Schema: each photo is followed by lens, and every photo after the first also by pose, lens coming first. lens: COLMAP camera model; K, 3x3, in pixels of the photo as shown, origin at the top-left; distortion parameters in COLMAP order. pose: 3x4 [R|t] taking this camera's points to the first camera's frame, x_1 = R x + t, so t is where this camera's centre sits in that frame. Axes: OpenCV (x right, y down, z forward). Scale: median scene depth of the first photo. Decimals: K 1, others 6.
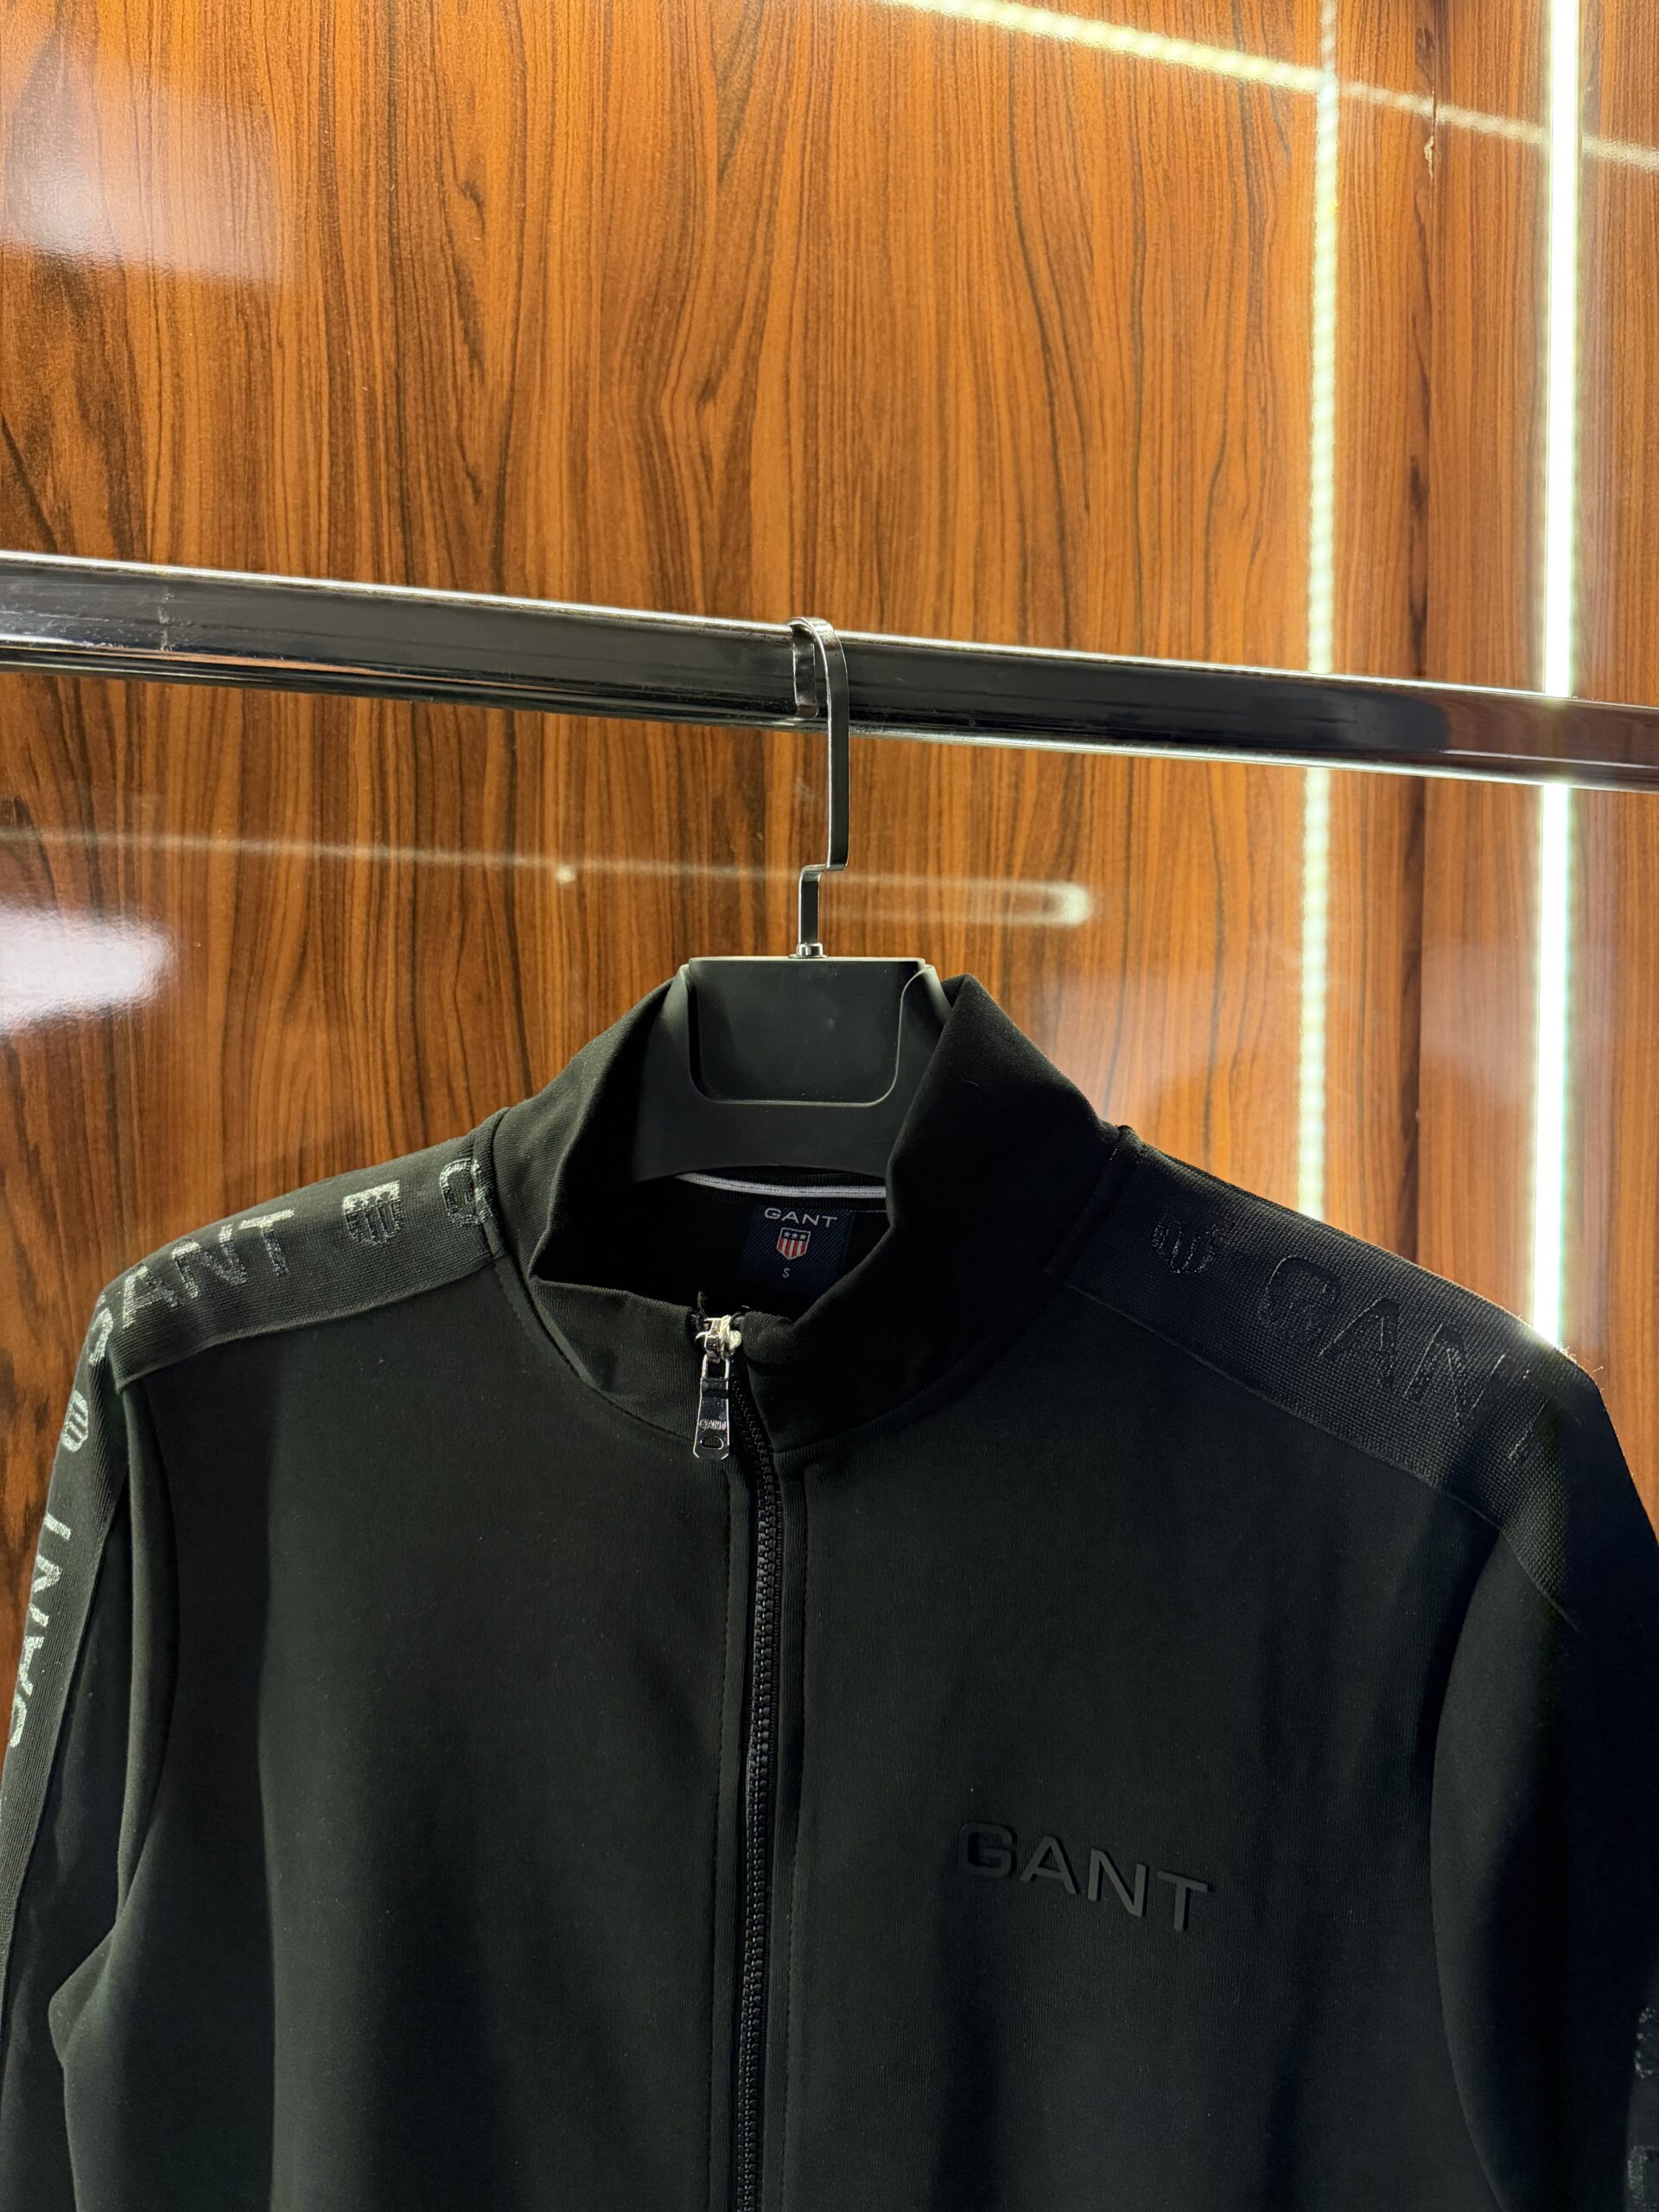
lens RADIAL K [[1611.4, 0, 823.1], [0, 1611.4, 1159.2], [0, 0, 1]] dist [0.005900, -0.023820]
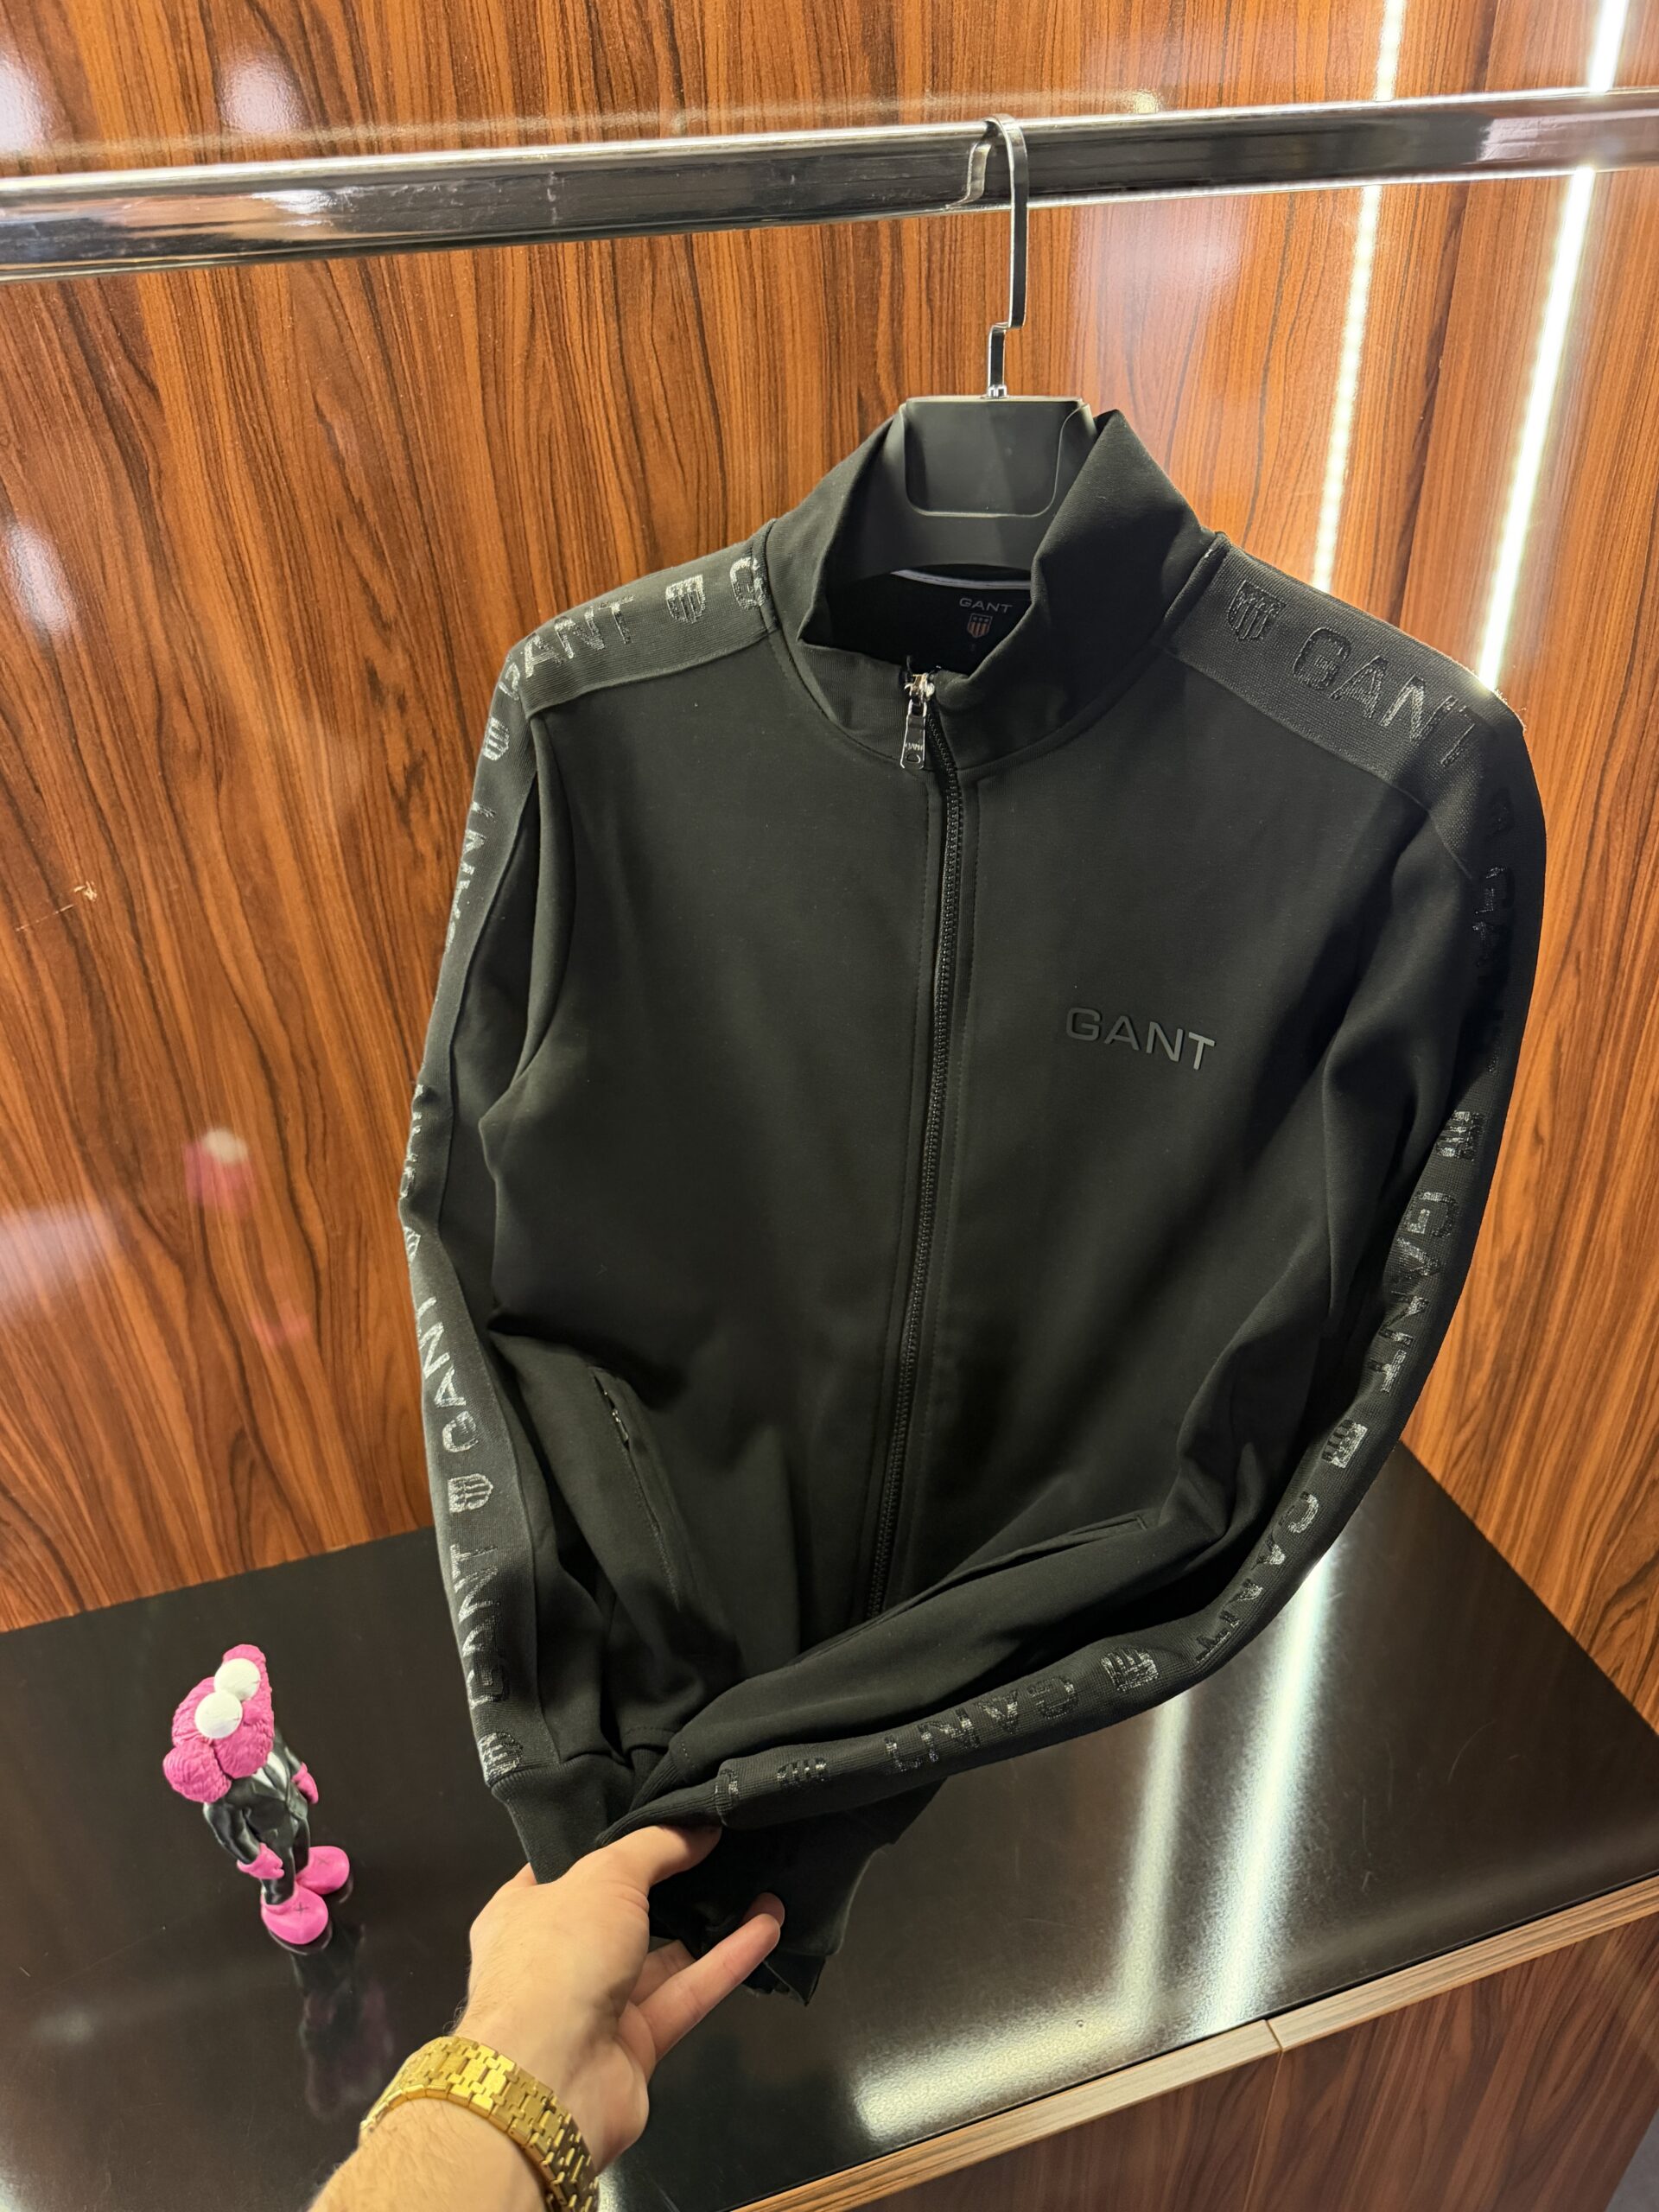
lens RADIAL K [[1611.4, 0, 815.2], [0, 1611.4, 1135.5], [0, 0, 1]] dist [0.005900, -0.023820]
pose [[0.998913, -0.041285, -0.021625, -0.103378], [0.046413, 0.839105, 0.541985, -0.247673], [-0.004230, -0.542400, 0.840110, -0.350939]]
